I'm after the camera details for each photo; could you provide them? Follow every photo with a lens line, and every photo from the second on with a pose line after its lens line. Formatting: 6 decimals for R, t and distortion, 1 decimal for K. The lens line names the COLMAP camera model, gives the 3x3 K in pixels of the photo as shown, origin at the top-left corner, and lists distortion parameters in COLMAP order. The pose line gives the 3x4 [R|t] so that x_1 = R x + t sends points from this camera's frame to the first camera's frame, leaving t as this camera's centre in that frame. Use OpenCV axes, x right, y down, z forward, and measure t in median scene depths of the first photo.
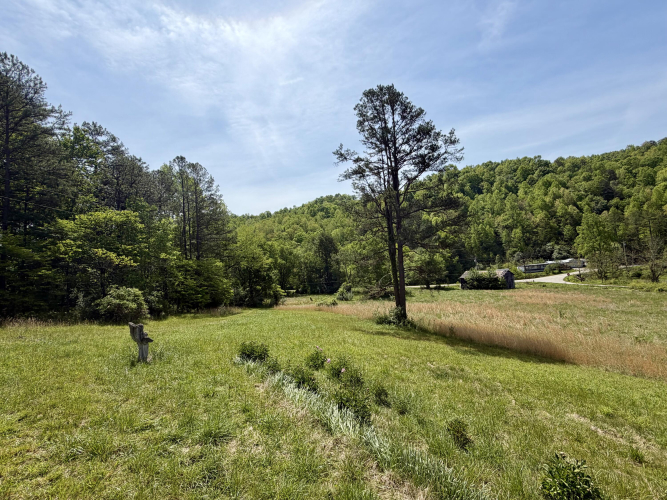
lens RADIAL K [[305.9, 0, 333.6], [0, 305.9, 248.5], [0, 0, 1]] dist [0.001790, 0.000198]
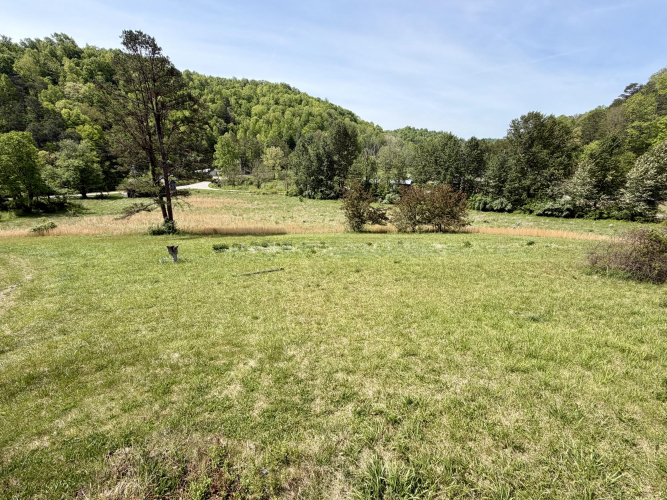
lens RADIAL K [[289.4, 0, 332.7], [0, 289.4, 247.6], [0, 0, 1]] dist [0.000095, 0.000208]
pose [[0.451441, -0.200478, 0.869488, -0.075276], [-0.088128, 0.959652, 0.267023, -0.012814], [-0.887938, -0.197172, 0.415558, -0.026787]]
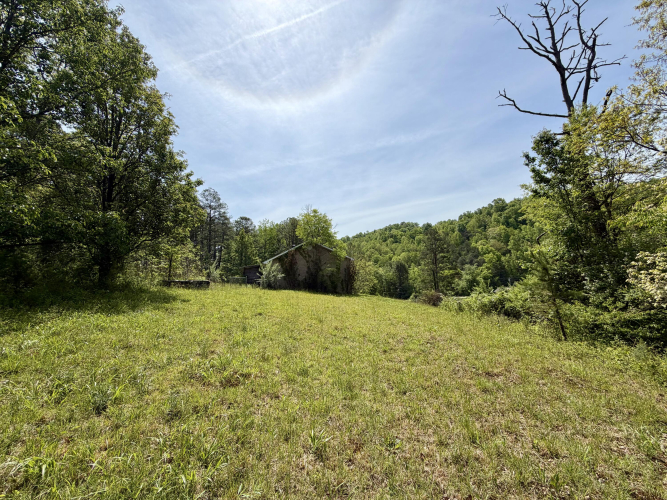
lens RADIAL K [[267.9, 0, 334.2], [0, 267.9, 248.8], [0, 0, 1]] dist [-0.000023, -0.000004]
pose [[0.974188, -0.006216, -0.225653, -0.023350], [-0.004854, 0.998813, -0.048473, -0.022696], [0.225687, 0.048317, 0.973001, -0.220445]]
